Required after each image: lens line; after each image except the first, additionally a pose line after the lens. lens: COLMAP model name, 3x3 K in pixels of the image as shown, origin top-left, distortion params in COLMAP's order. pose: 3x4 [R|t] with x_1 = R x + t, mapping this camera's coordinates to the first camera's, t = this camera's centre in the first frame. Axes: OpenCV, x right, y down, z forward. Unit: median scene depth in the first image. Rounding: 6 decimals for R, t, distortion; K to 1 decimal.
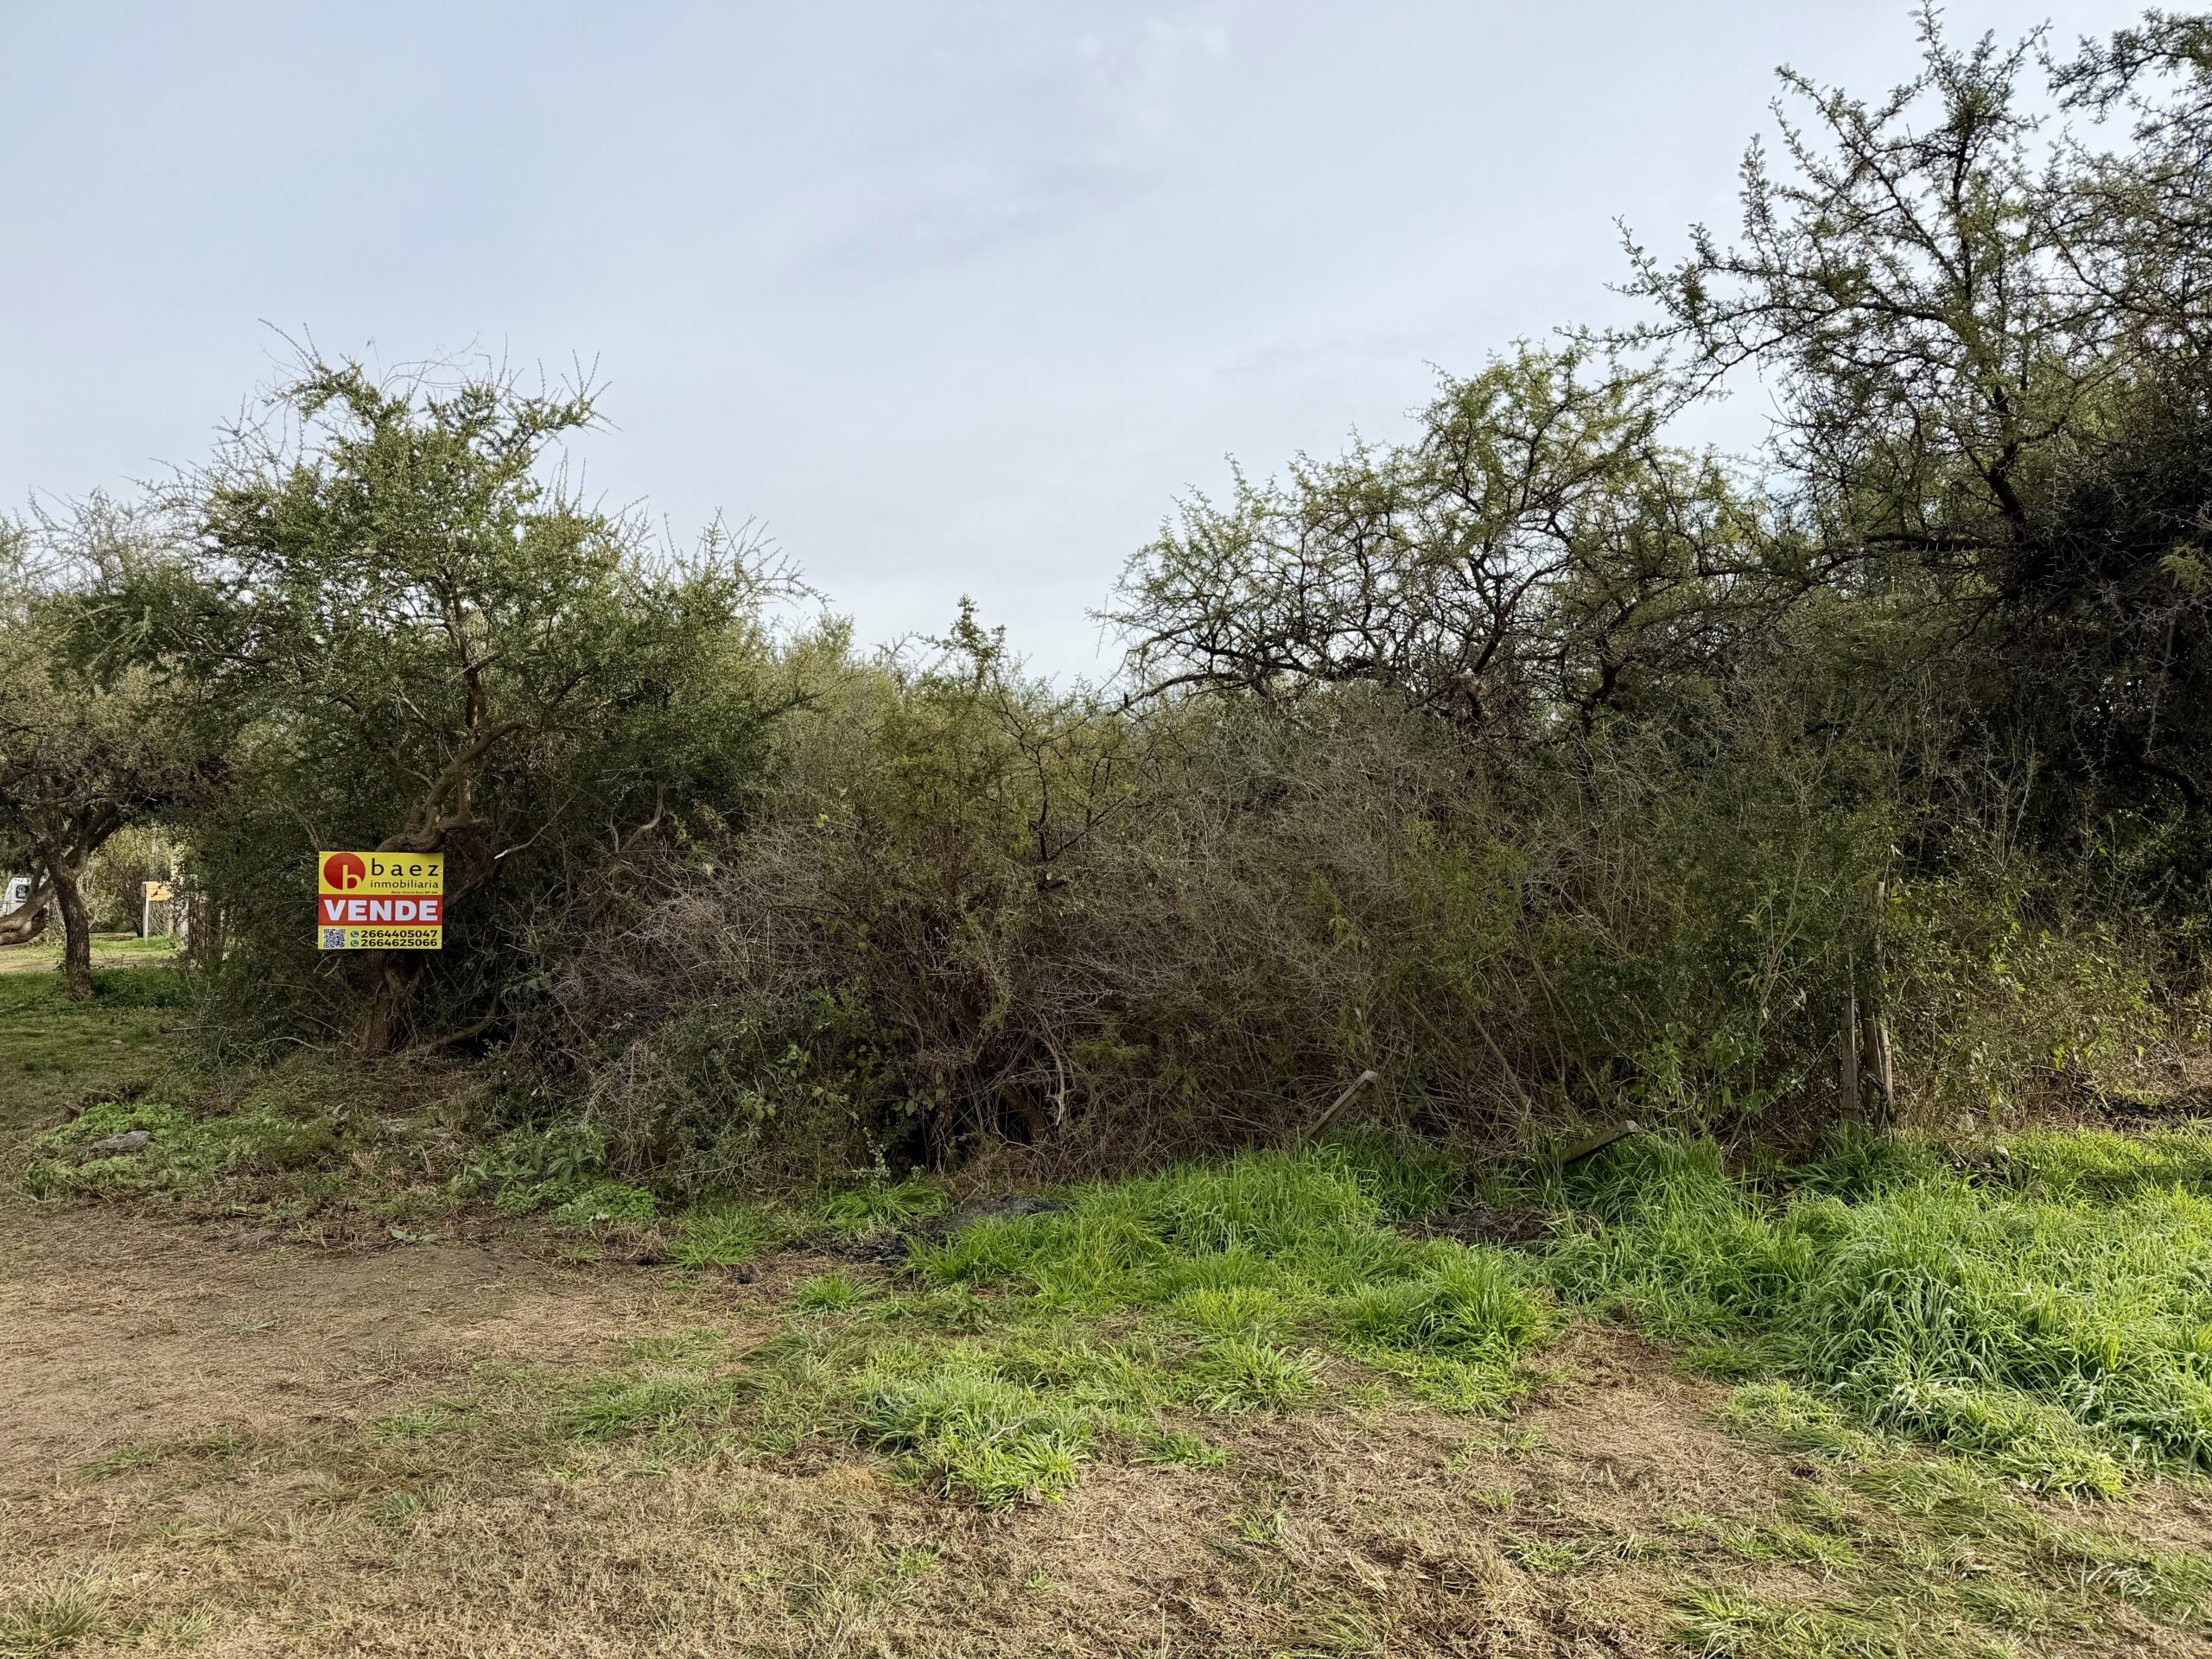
lens RADIAL K [[1556.9, 0, 1108.2], [0, 1556.9, 846.0], [0, 0, 1]] dist [0.102356, -0.233432]
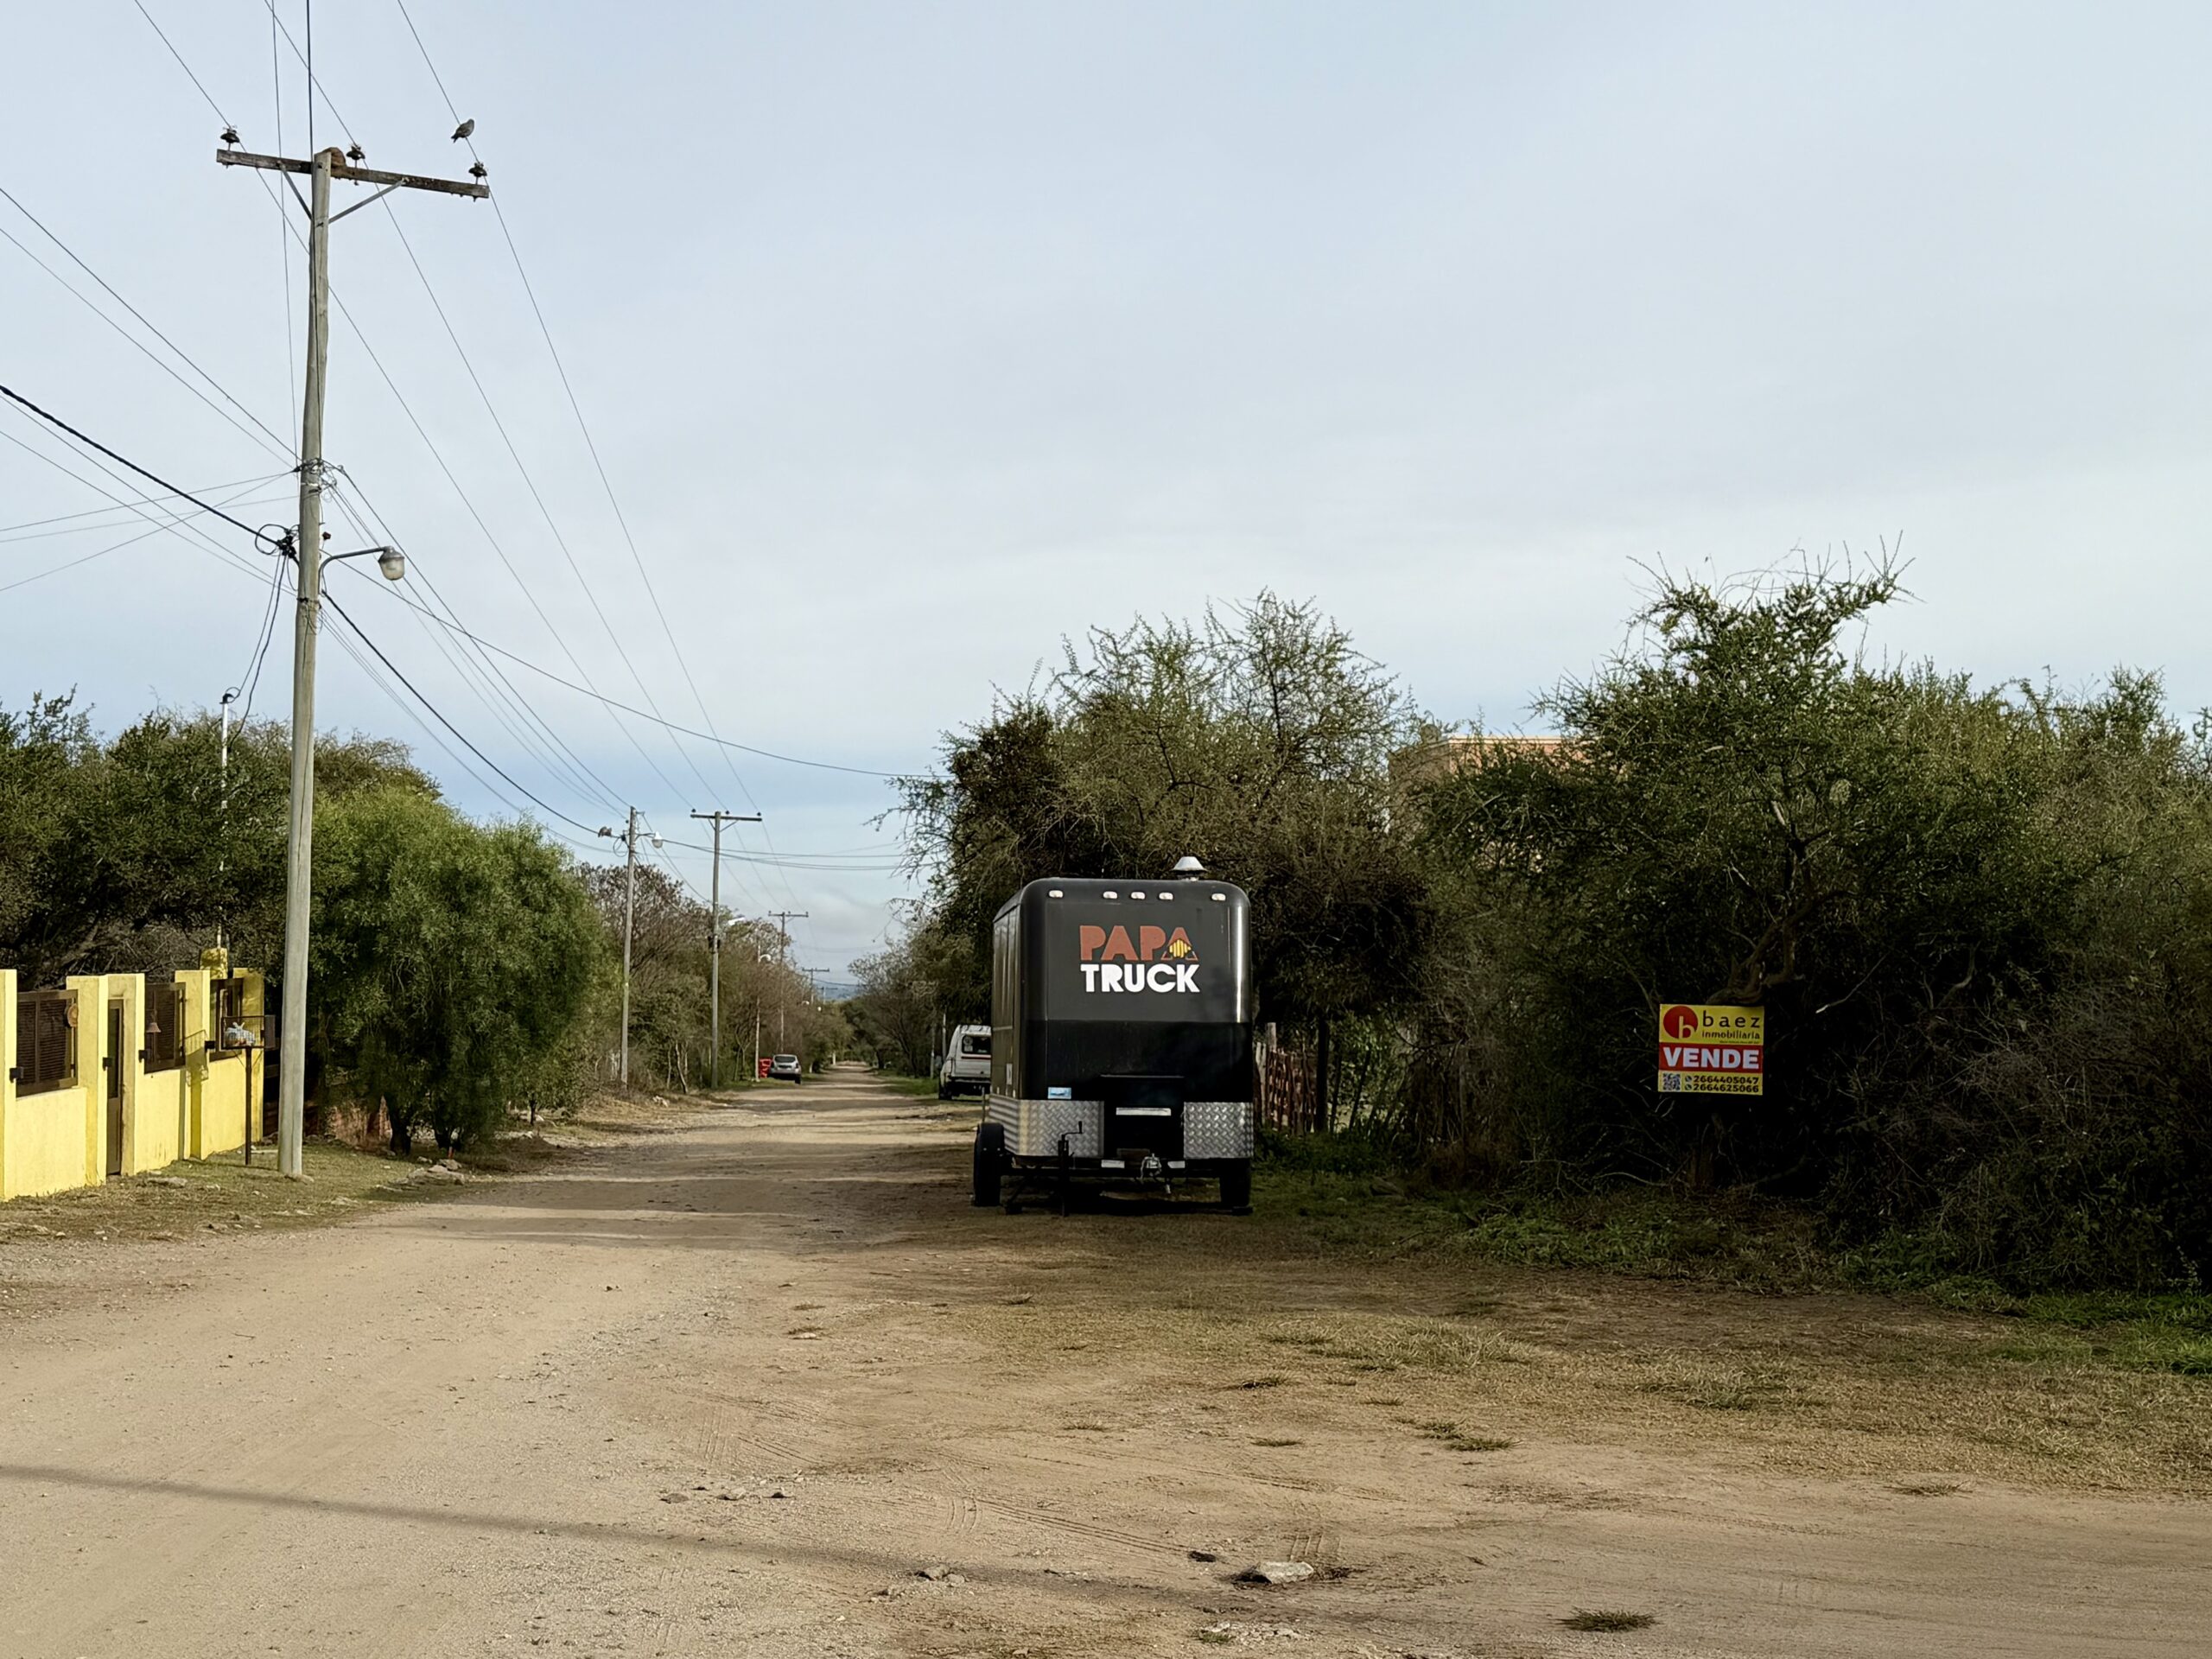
lens RADIAL K [[3129.8, 0, 1106.0], [0, 3129.8, 829.5], [0, 0, 1]] dist [0.234824, -0.455680]
pose [[0.885518, -0.018189, -0.464248, 0.196304], [-0.003628, 0.998932, -0.046058, -0.015827], [0.464590, 0.042469, 0.884507, -1.174505]]
